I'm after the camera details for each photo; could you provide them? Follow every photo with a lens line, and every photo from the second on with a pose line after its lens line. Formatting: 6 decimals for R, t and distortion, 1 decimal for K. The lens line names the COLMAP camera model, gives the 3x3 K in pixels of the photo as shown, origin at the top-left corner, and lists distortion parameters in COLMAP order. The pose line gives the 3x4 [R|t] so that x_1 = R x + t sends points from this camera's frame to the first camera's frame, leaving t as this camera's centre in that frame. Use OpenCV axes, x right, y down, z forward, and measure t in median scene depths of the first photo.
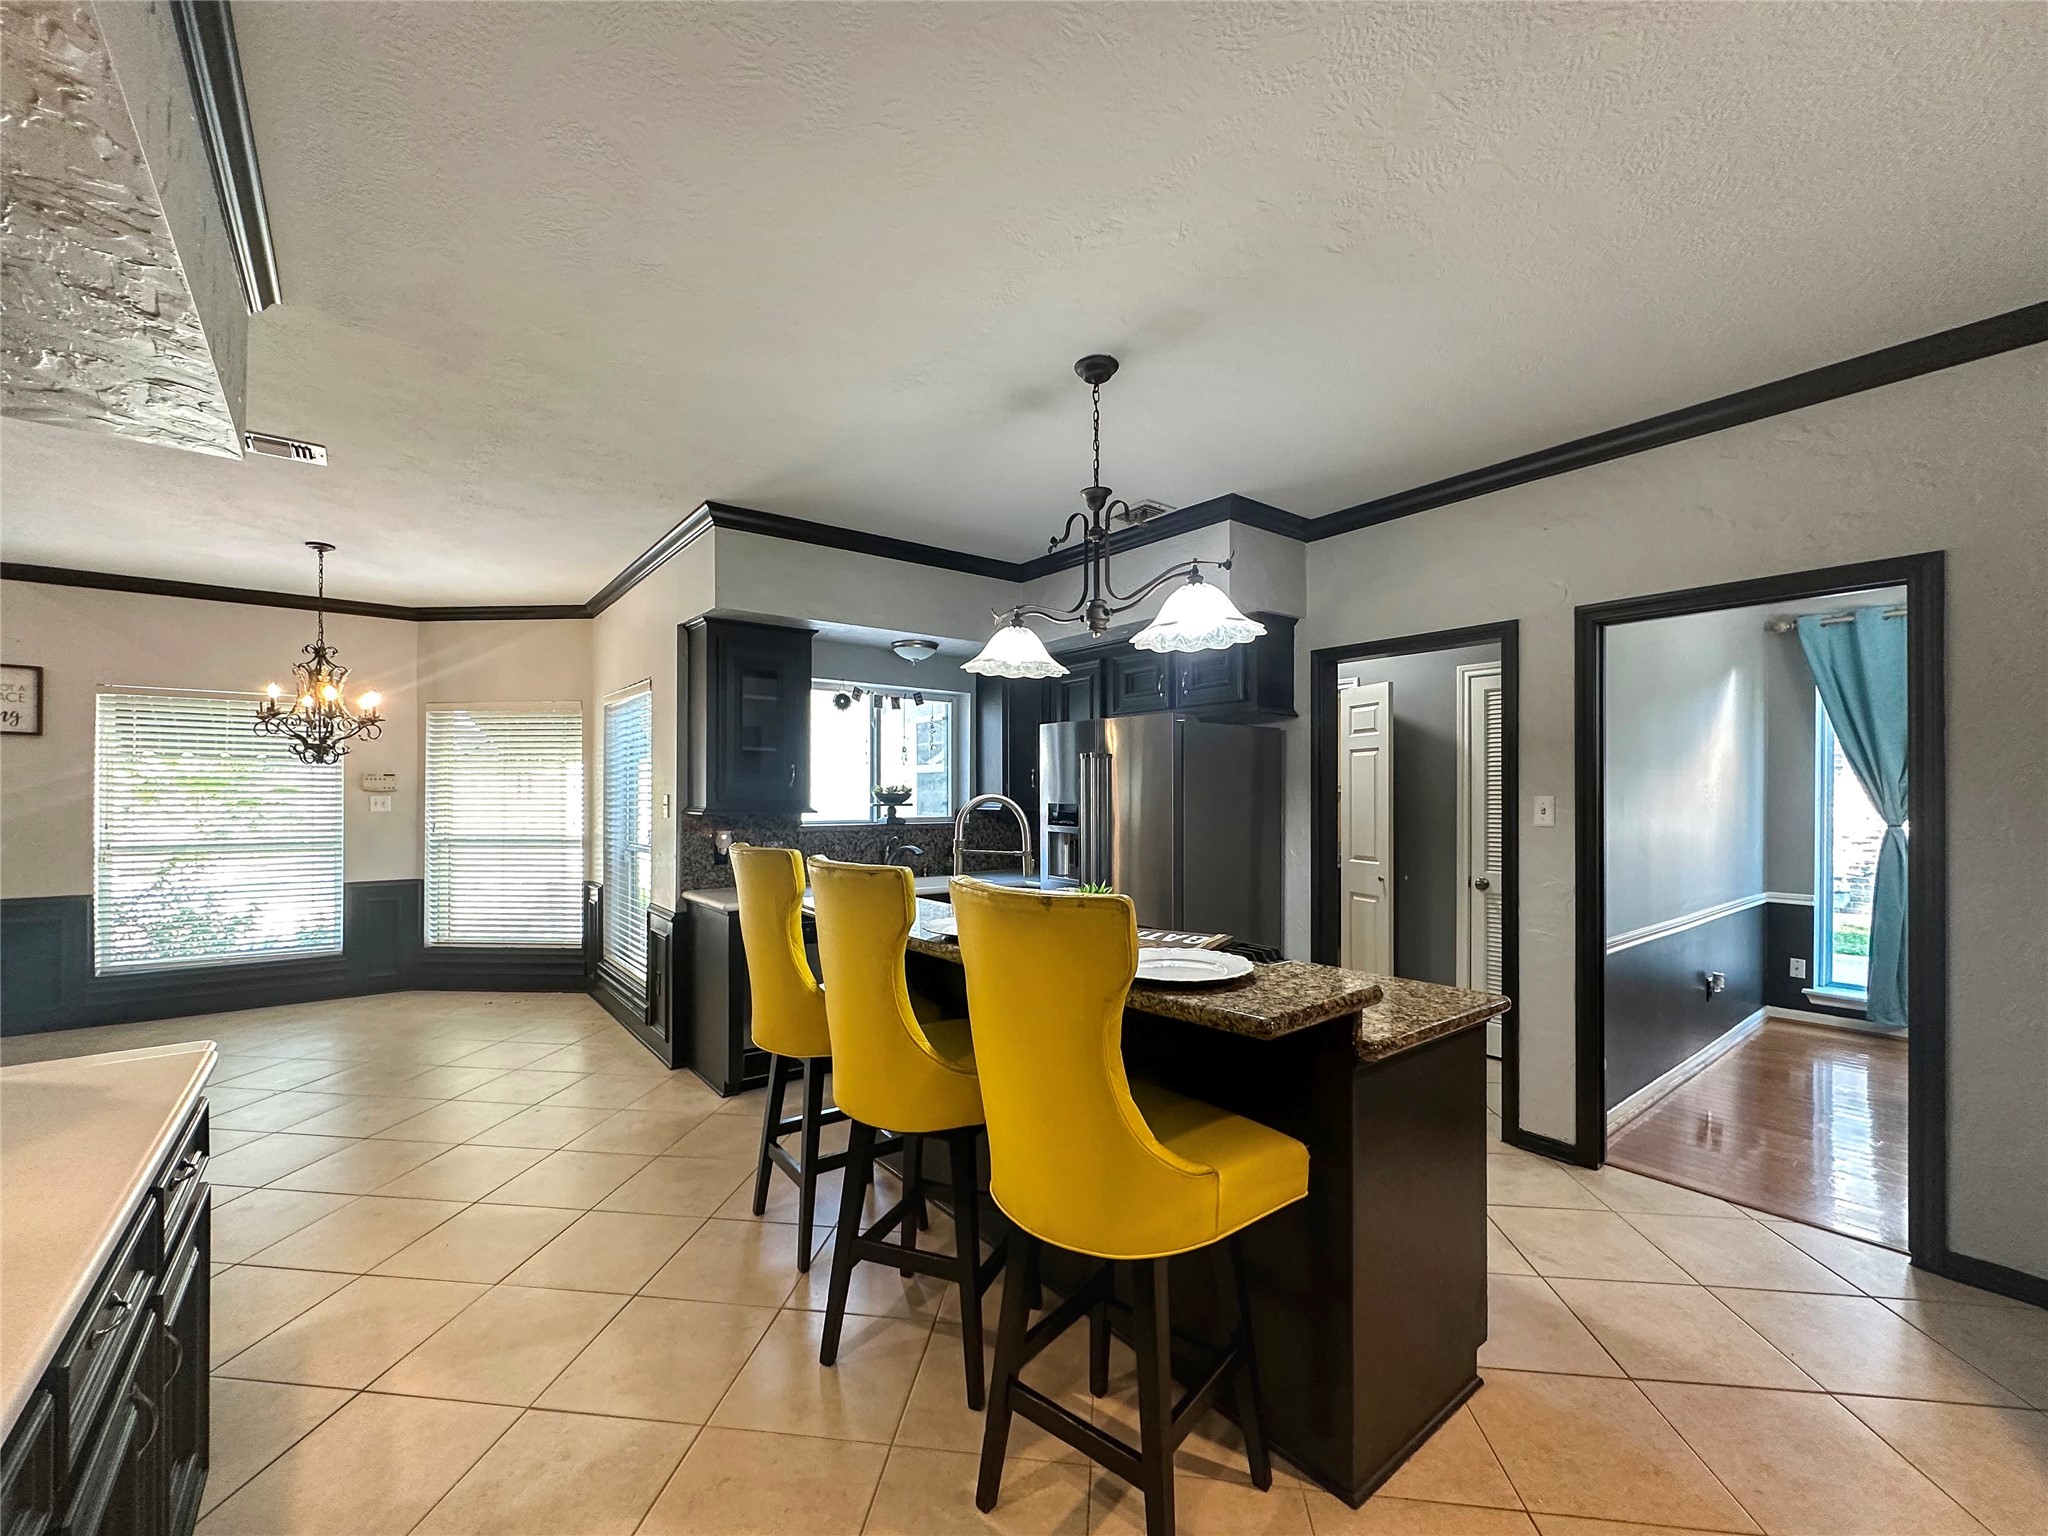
lens RADIAL K [[827.9, 0, 1020.7], [0, 827.9, 797.1], [0, 0, 1]] dist [-0.004367, 0.000206]
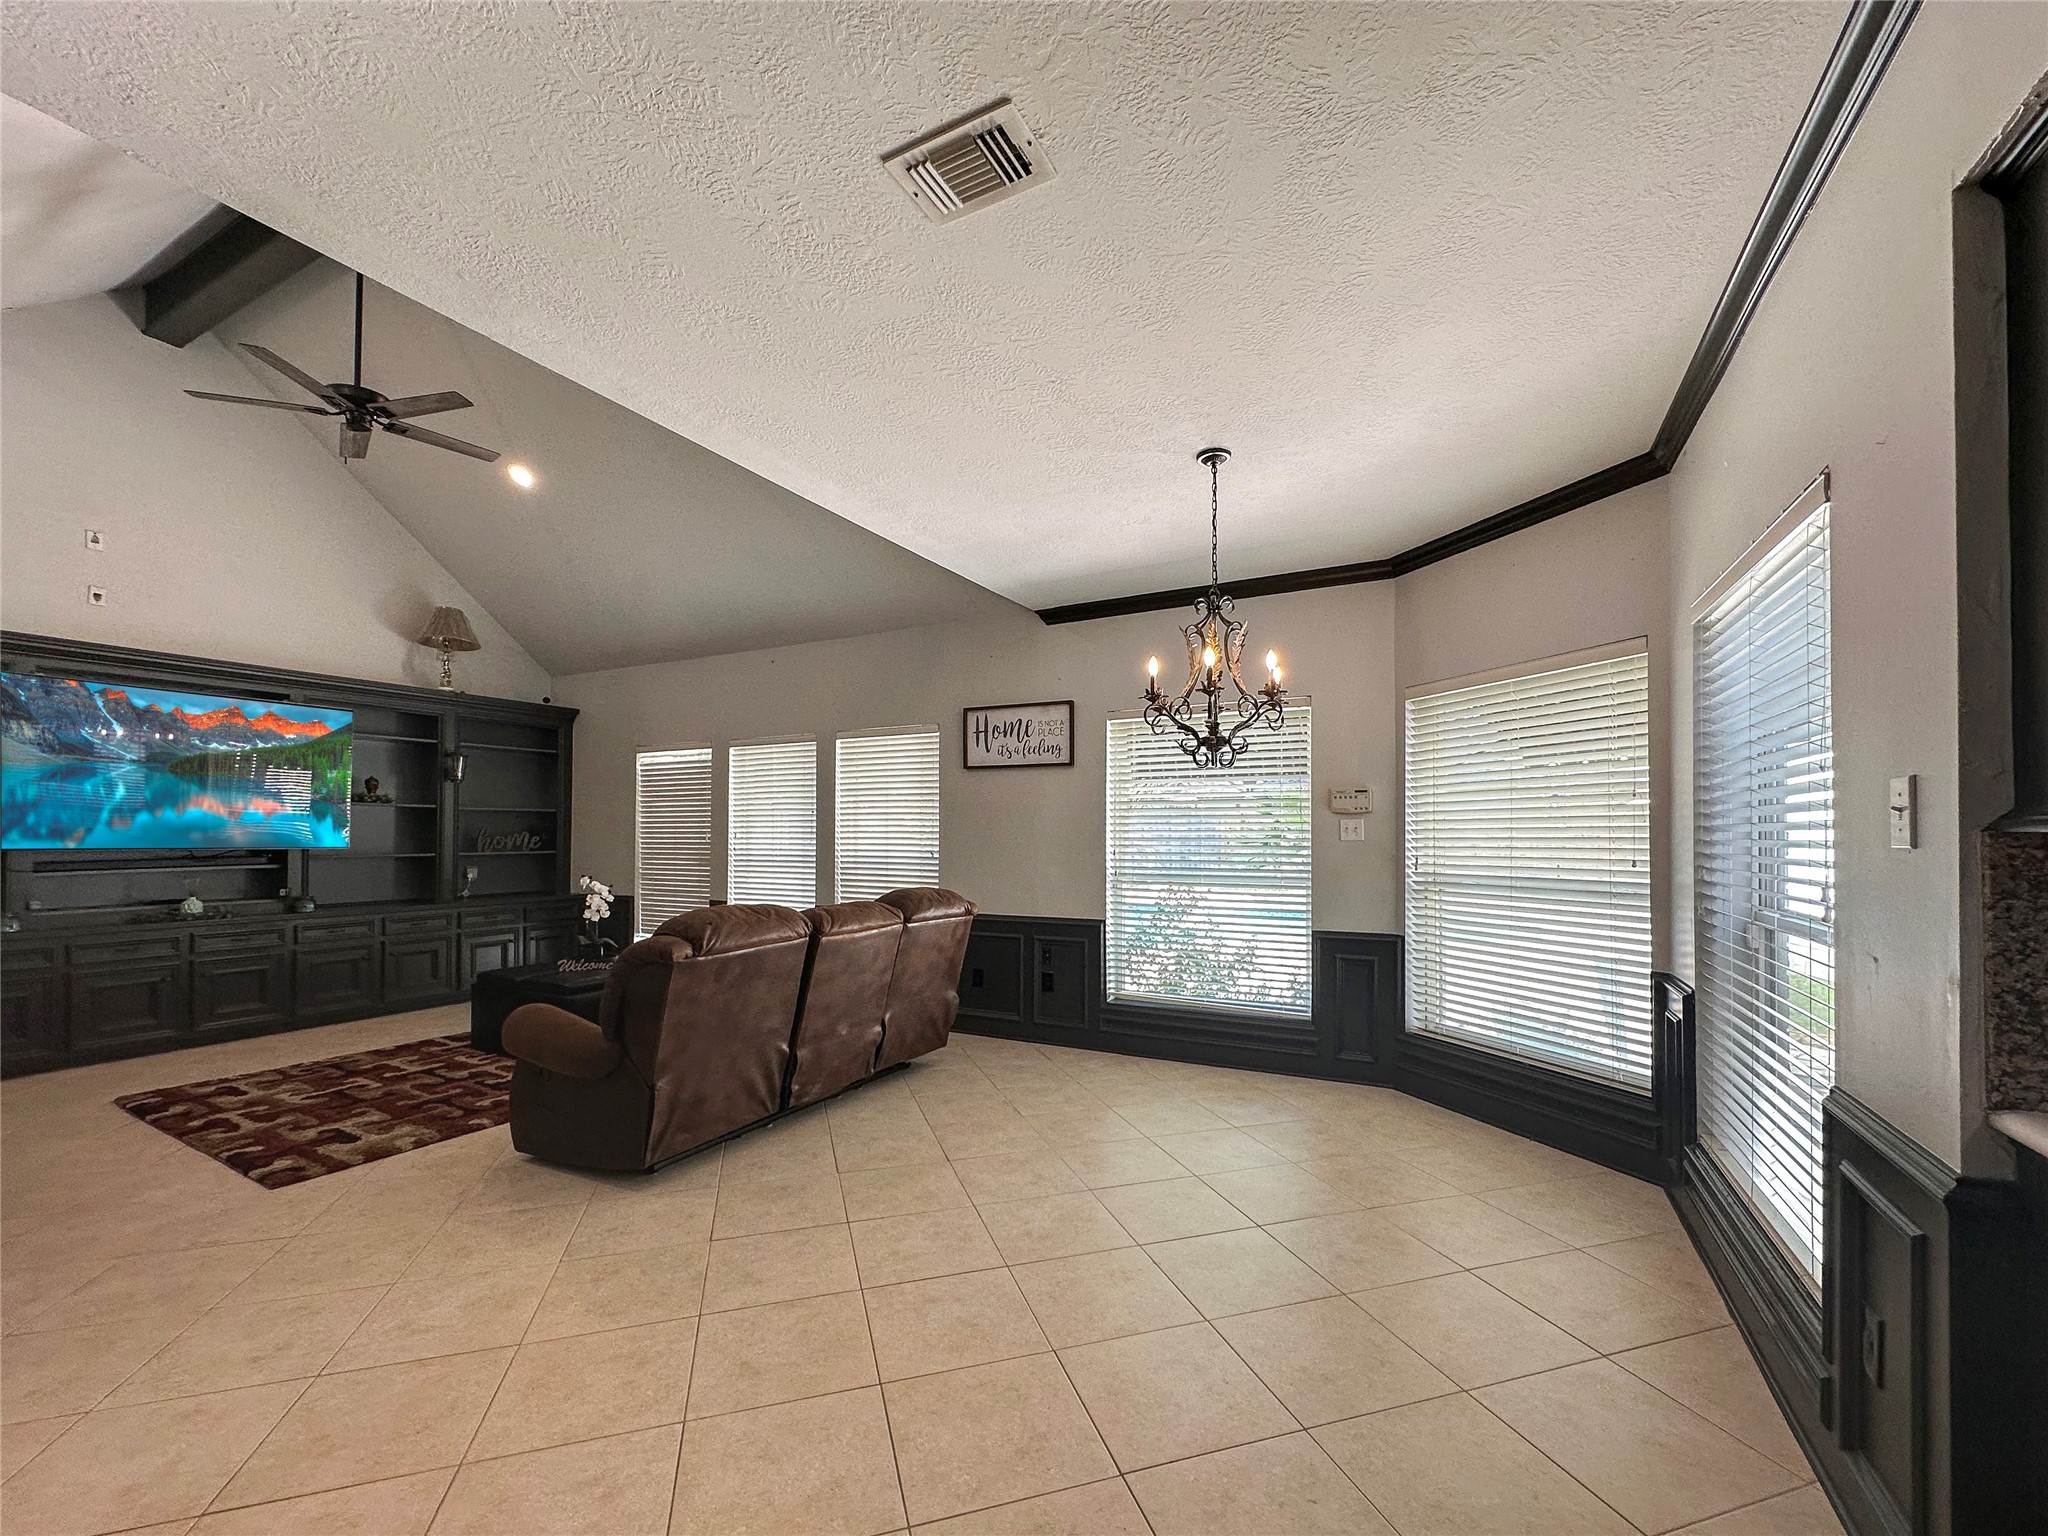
lens RADIAL K [[827.9, 0, 997.1], [0, 827.9, 829.9], [0, 0, 1]] dist [-0.004367, 0.000206]
pose [[0.378079, -0.010582, -0.925713, -0.209846], [0.003979, 0.999944, -0.009806, 0.015145], [0.925765, 0.000024, 0.378100, 0.437125]]
